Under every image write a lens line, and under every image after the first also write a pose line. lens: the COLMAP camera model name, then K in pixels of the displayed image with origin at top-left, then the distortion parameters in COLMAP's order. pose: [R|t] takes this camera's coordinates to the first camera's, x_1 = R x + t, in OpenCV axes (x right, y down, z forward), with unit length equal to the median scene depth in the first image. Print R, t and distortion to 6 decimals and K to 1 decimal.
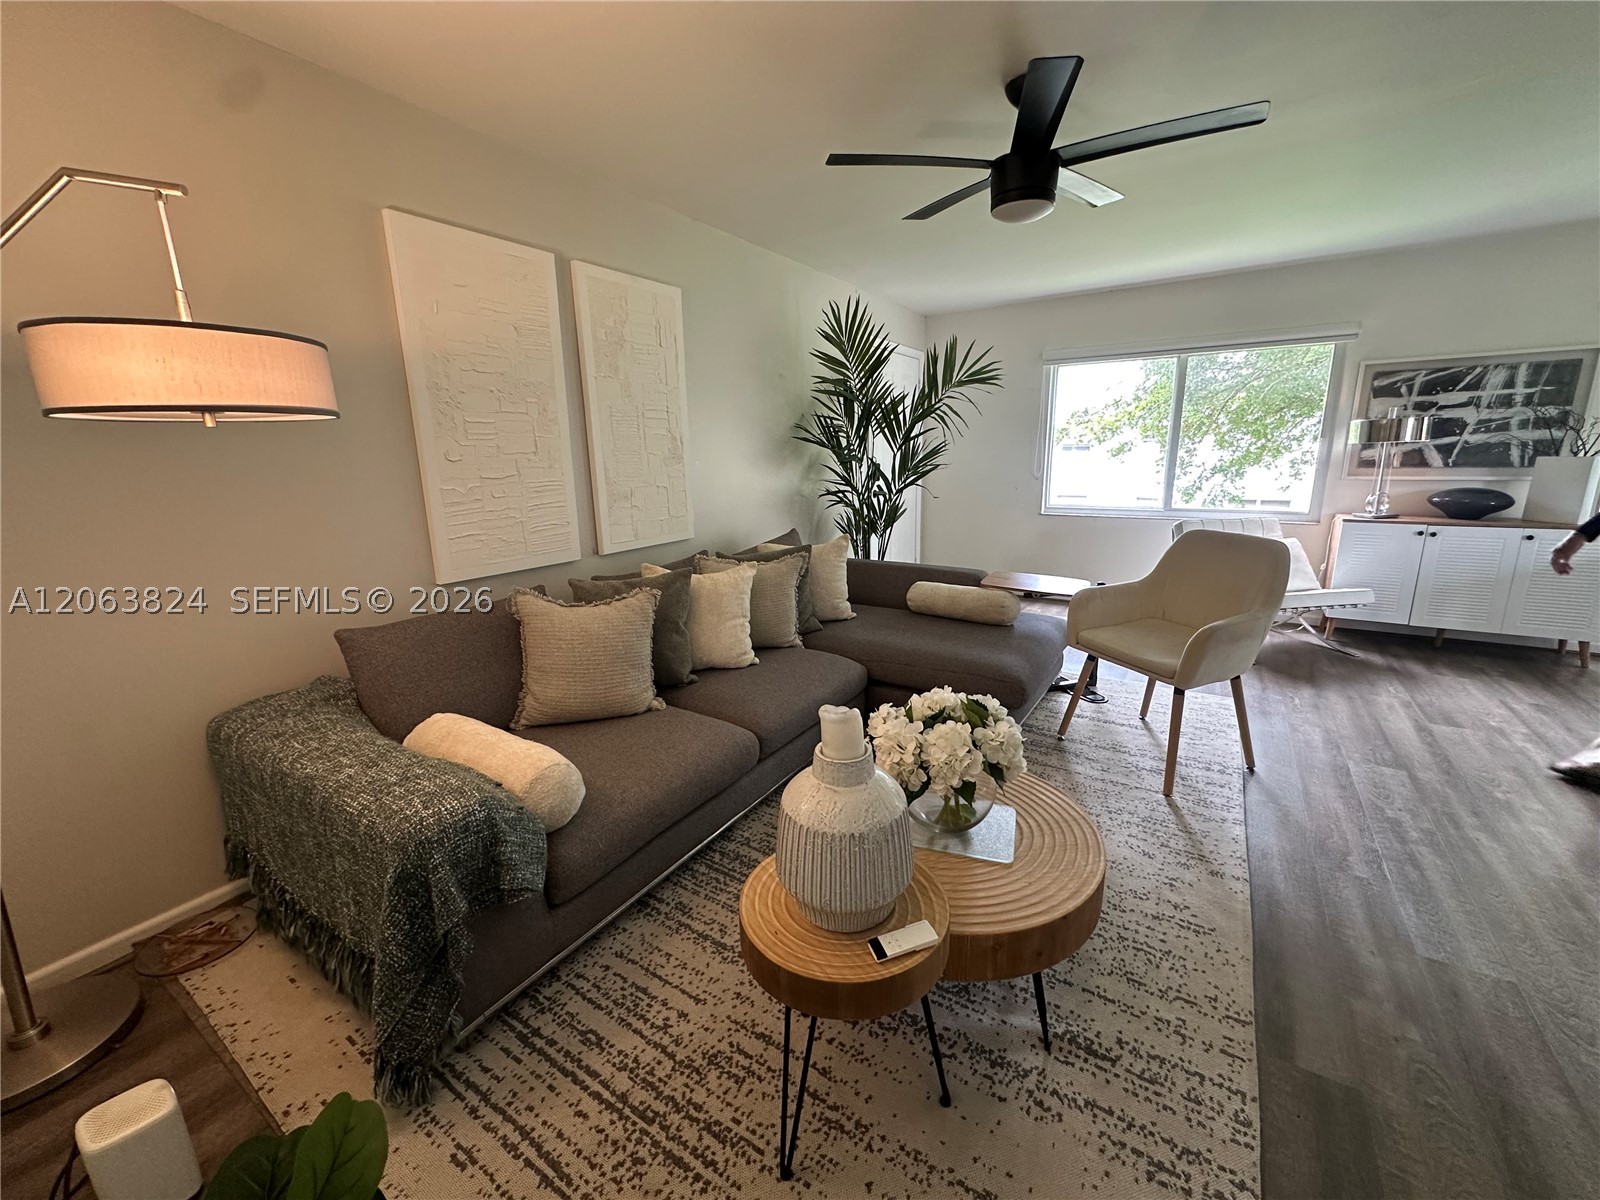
lens RADIAL K [[640.6, 0, 799.3], [0, 640.6, 599.6], [0, 0, 1]] dist [-0.003909, 0.000171]
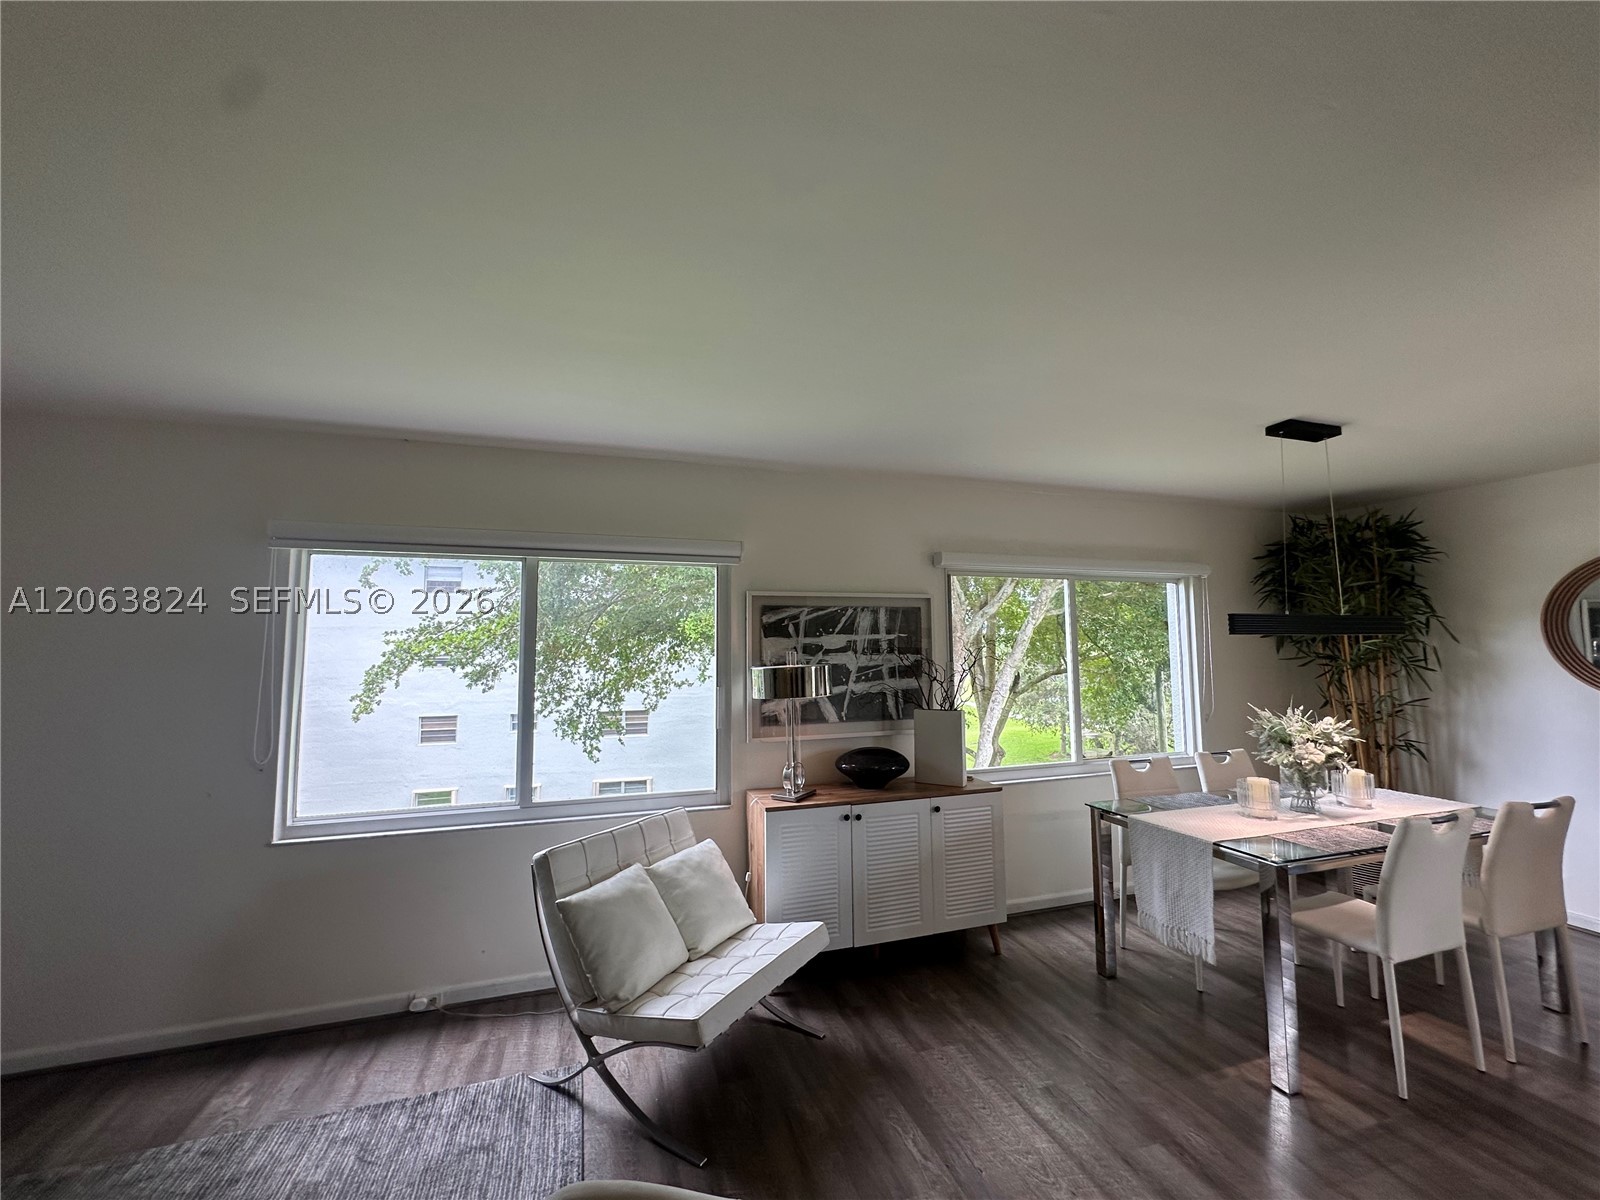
lens RADIAL K [[640.6, 0, 808.0], [0, 640.6, 594.5], [0, 0, 1]] dist [-0.003909, 0.000171]
pose [[0.624464, 0.084448, 0.776475, 0.343983], [0.173903, 0.954150, -0.243629, -0.178932], [-0.761448, 0.287169, 0.581147, 0.527682]]
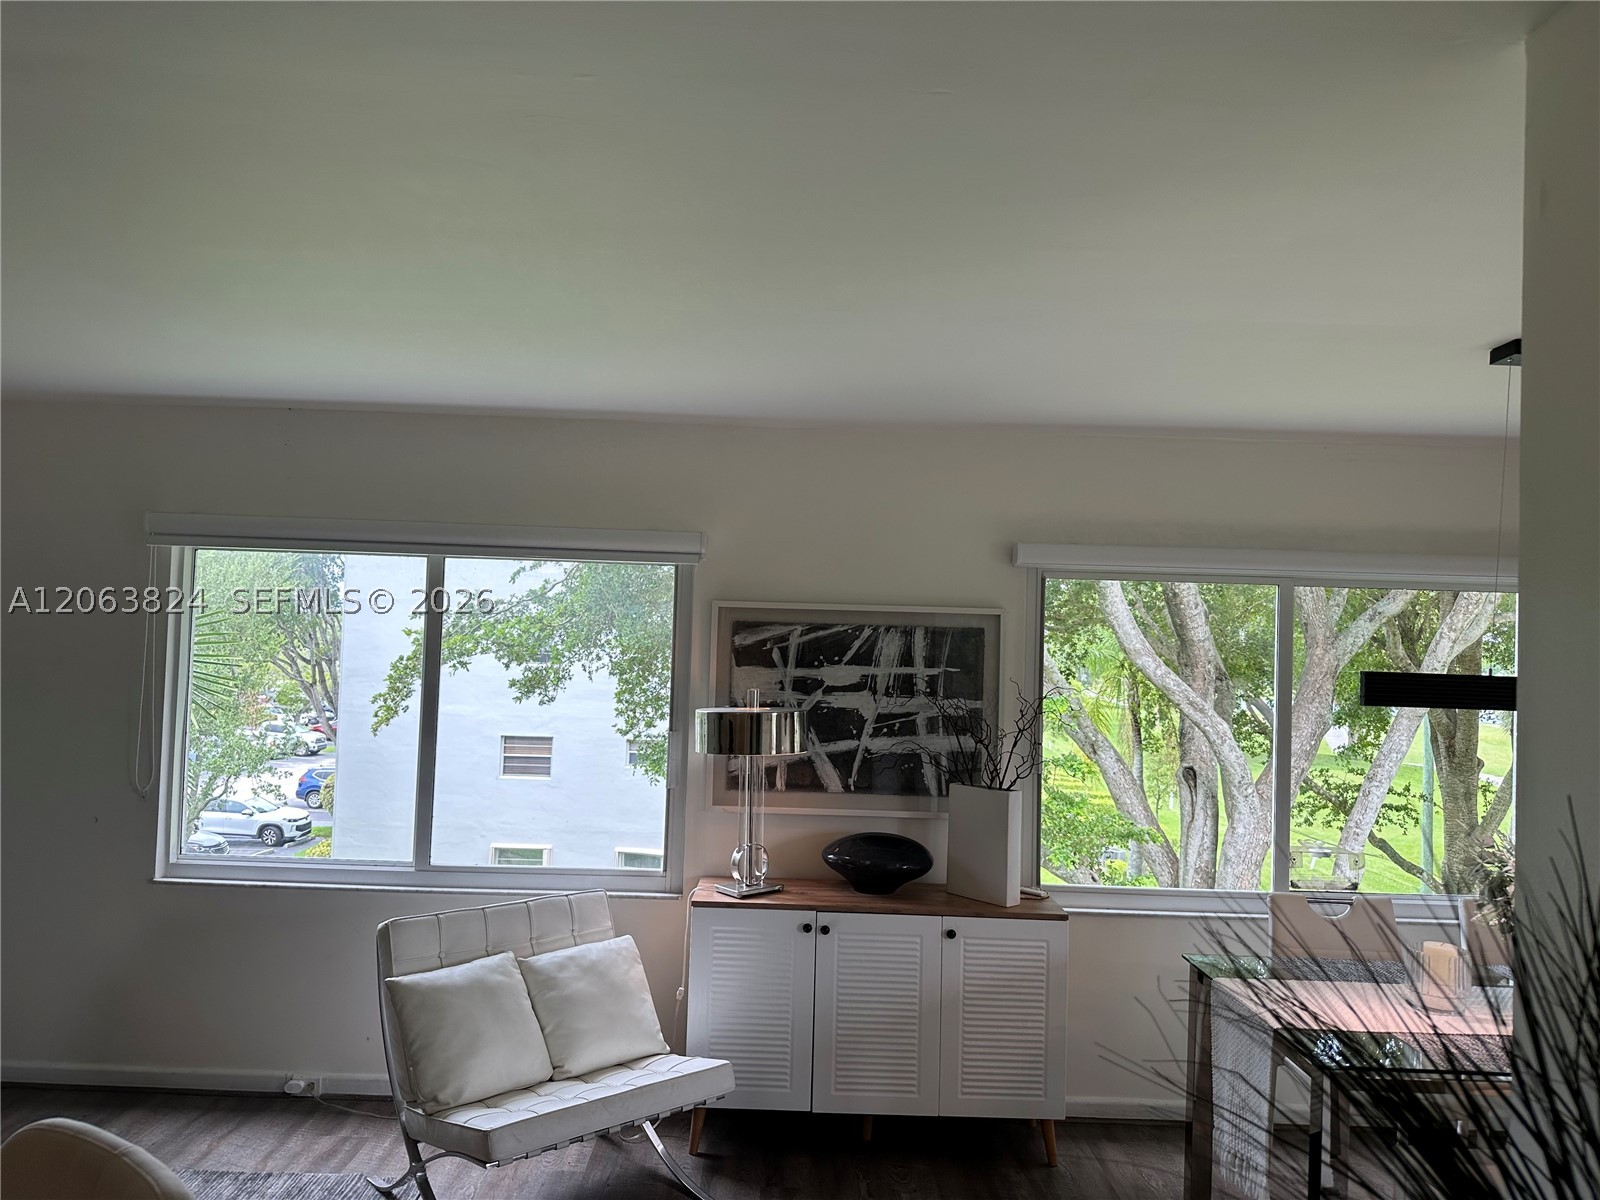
lens RADIAL K [[1122.3, 0, 792.7], [0, 1122.3, 584.6], [0, 0, 1]] dist [0.035912, -0.058388]
pose [[0.834988, 0.076255, 0.544958, 0.436772], [0.078034, 0.963934, -0.254445, -0.142921], [-0.544707, 0.254984, 0.798923, 0.190610]]
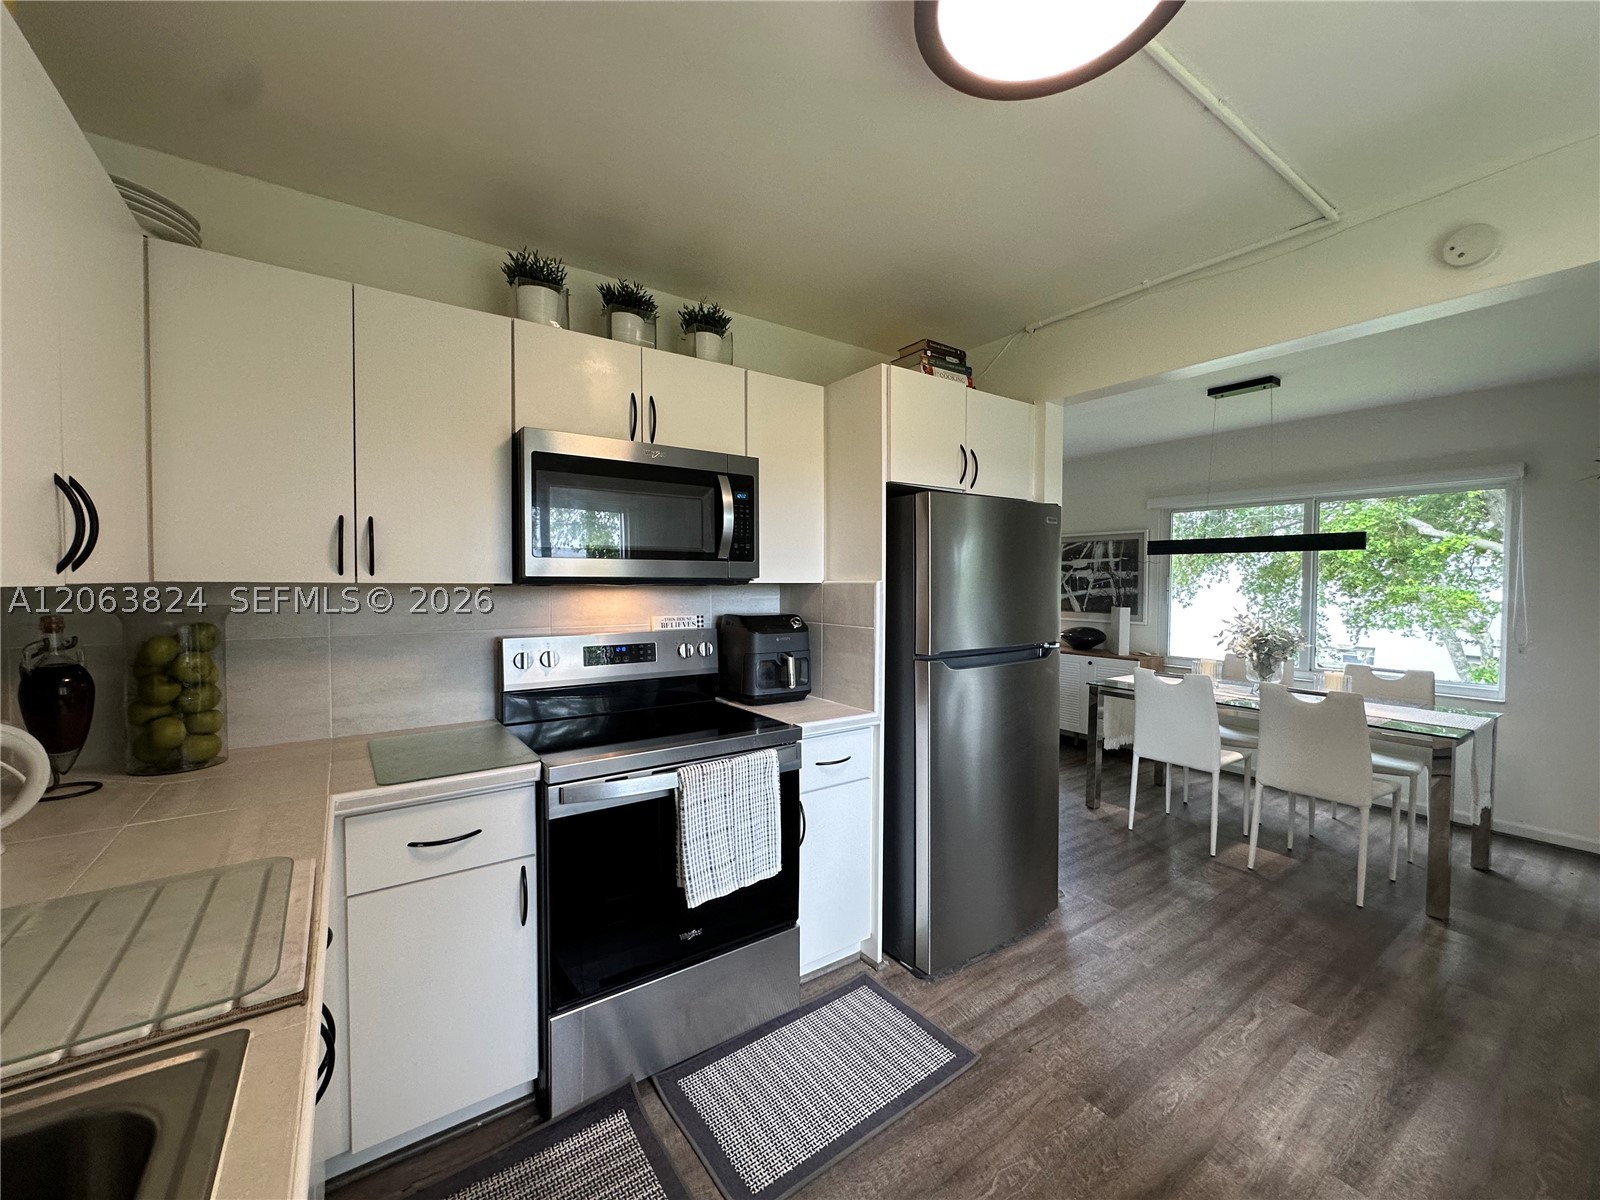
lens RADIAL K [[640.6, 0, 801.7], [0, 640.6, 605.2], [0, 0, 1]] dist [-0.003909, 0.000171]
pose [[0.934090, 0.037606, -0.355051, 0.987215], [-0.104241, 0.979835, -0.170464, 0.080518], [0.341481, 0.196239, 0.919174, -0.501864]]
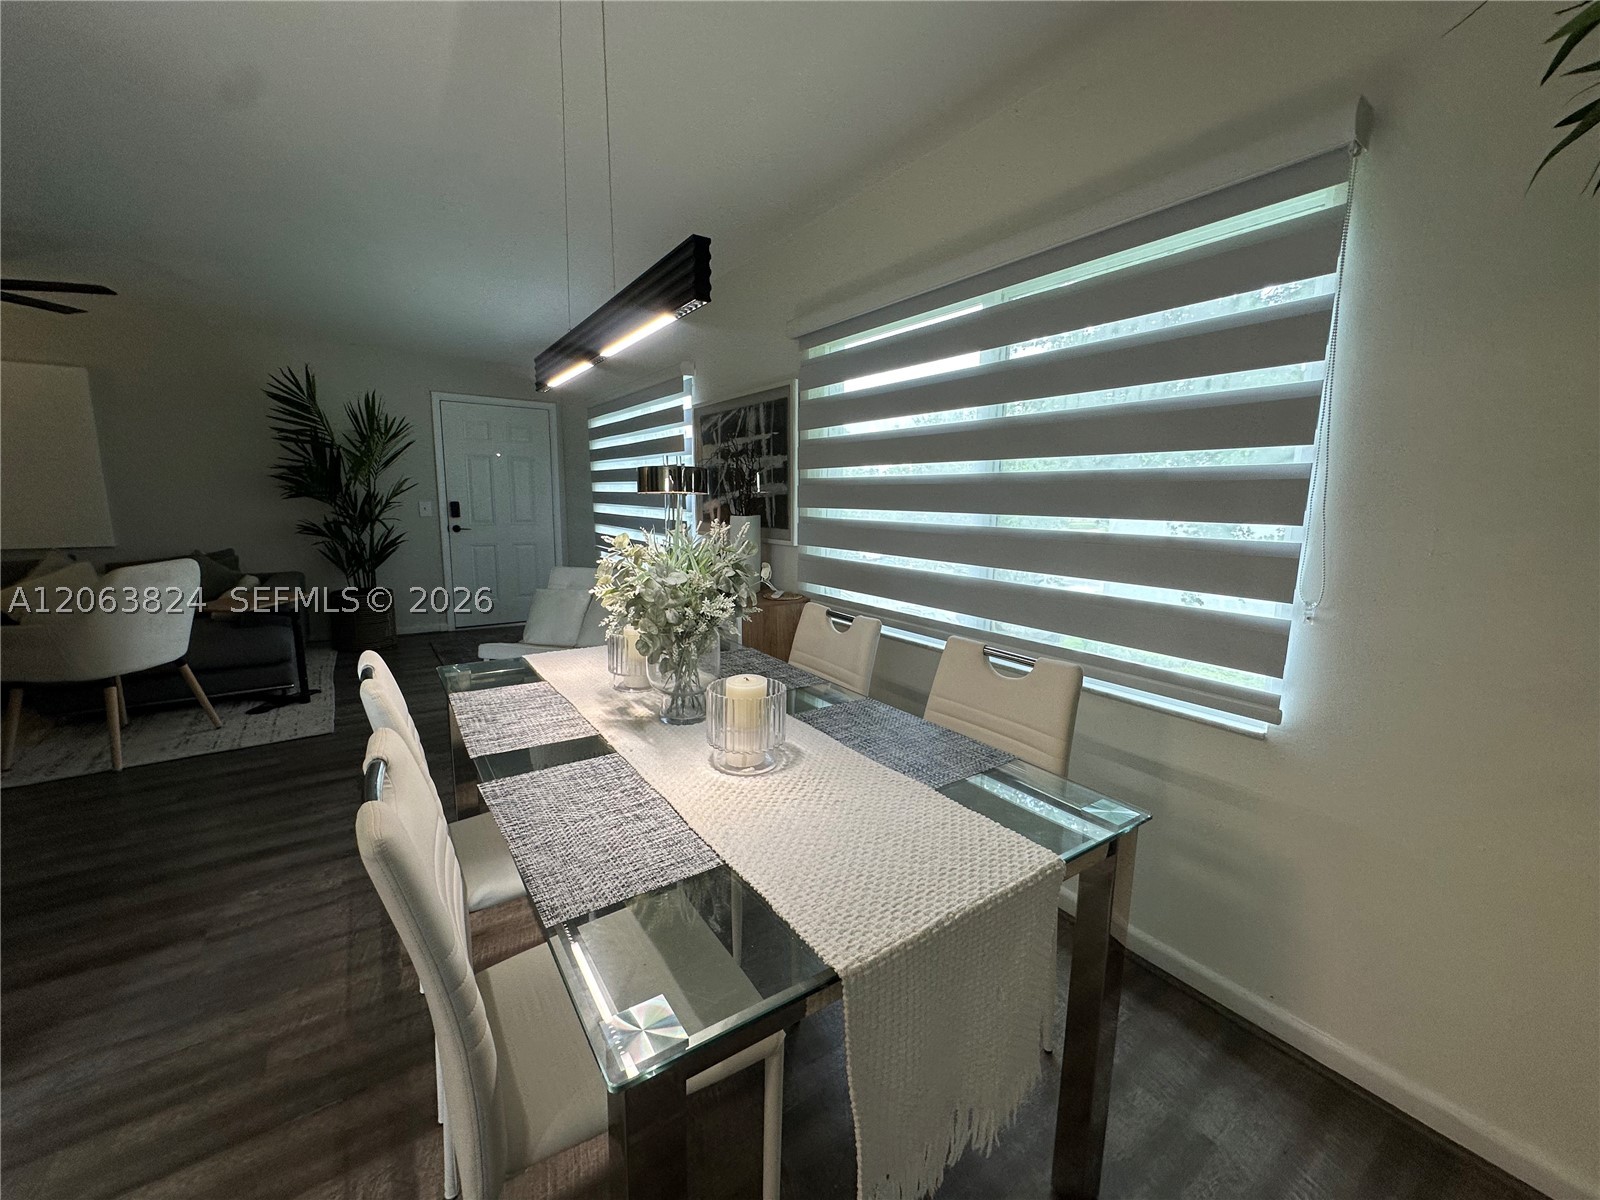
lens RADIAL K [[640.6, 0, 806.6], [0, 640.6, 606.1], [0, 0, 1]] dist [-0.003909, 0.000171]
pose [[0.927734, 0.093724, -0.361283, 1.491902], [-0.114624, 0.992727, -0.036809, -0.081722], [0.355205, 0.075560, 0.931730, 0.252596]]
